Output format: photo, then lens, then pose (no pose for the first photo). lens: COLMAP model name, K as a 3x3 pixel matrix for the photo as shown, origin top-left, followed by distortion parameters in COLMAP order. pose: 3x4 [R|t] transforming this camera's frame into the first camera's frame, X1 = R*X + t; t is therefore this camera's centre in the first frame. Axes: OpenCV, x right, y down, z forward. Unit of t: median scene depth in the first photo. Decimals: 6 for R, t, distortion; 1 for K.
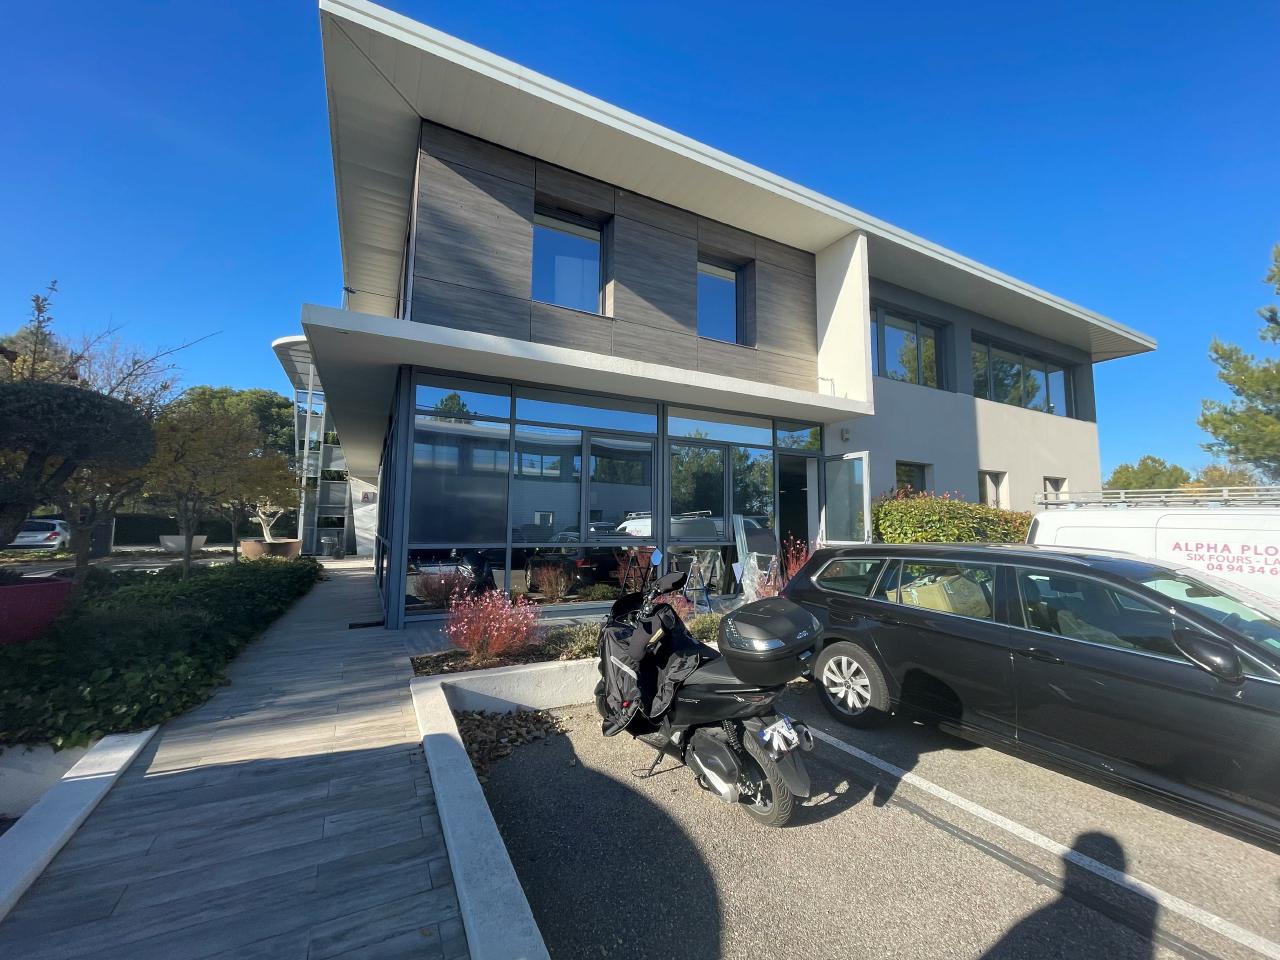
lens RADIAL K [[515.9, 0, 637.5], [0, 515.9, 479.2], [0, 0, 1]] dist [-0.005332, -0.000402]
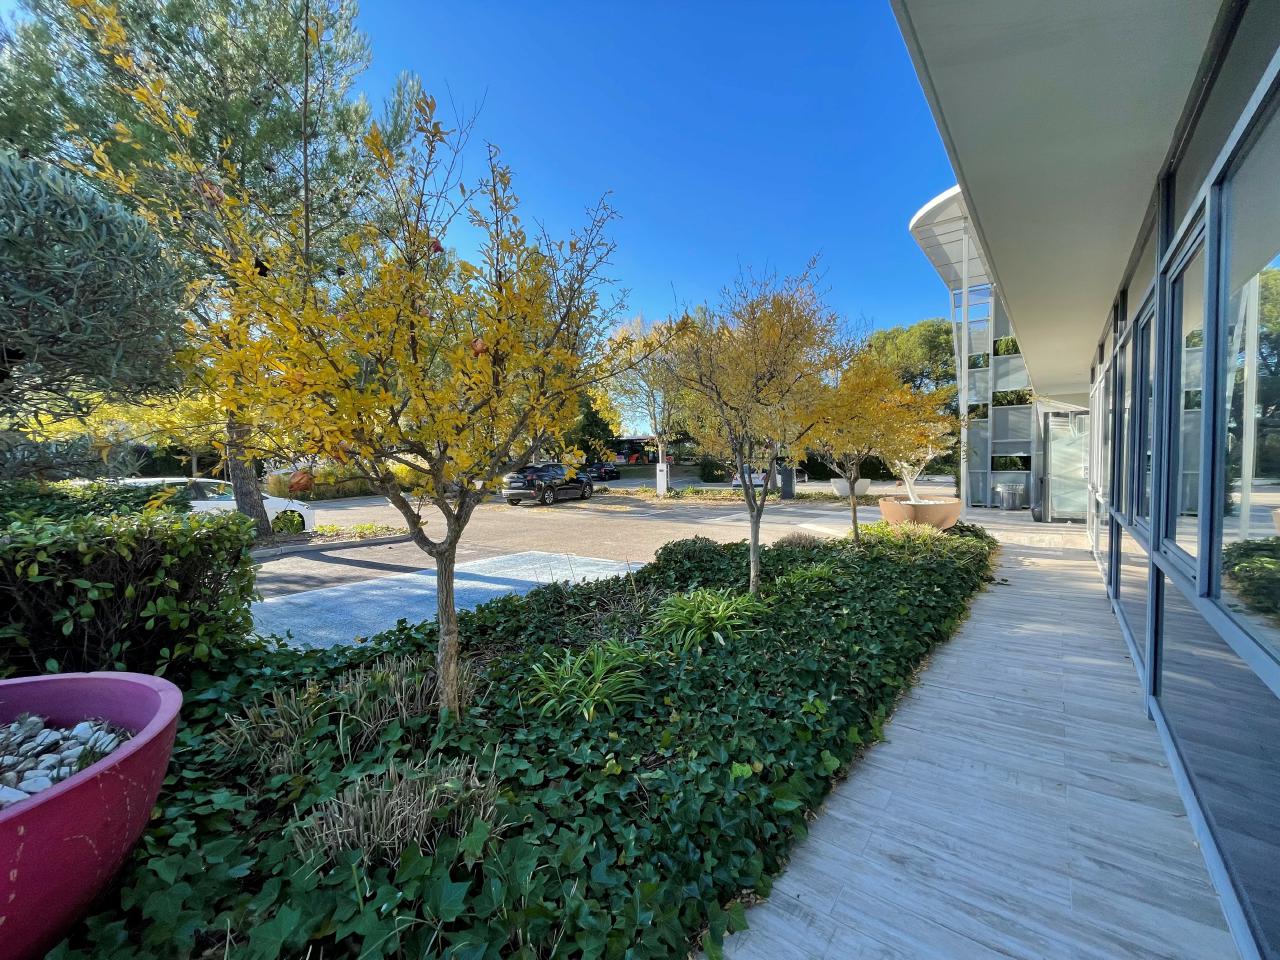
lens RADIAL K [[515.9, 0, 637.5], [0, 515.9, 479.2], [0, 0, 1]] dist [-0.005332, -0.000402]
pose [[0.392145, 0.023362, -0.919607, -0.138522], [0.099158, 0.992779, 0.067504, 0.004295], [0.914544, -0.117658, 0.386997, 0.244900]]
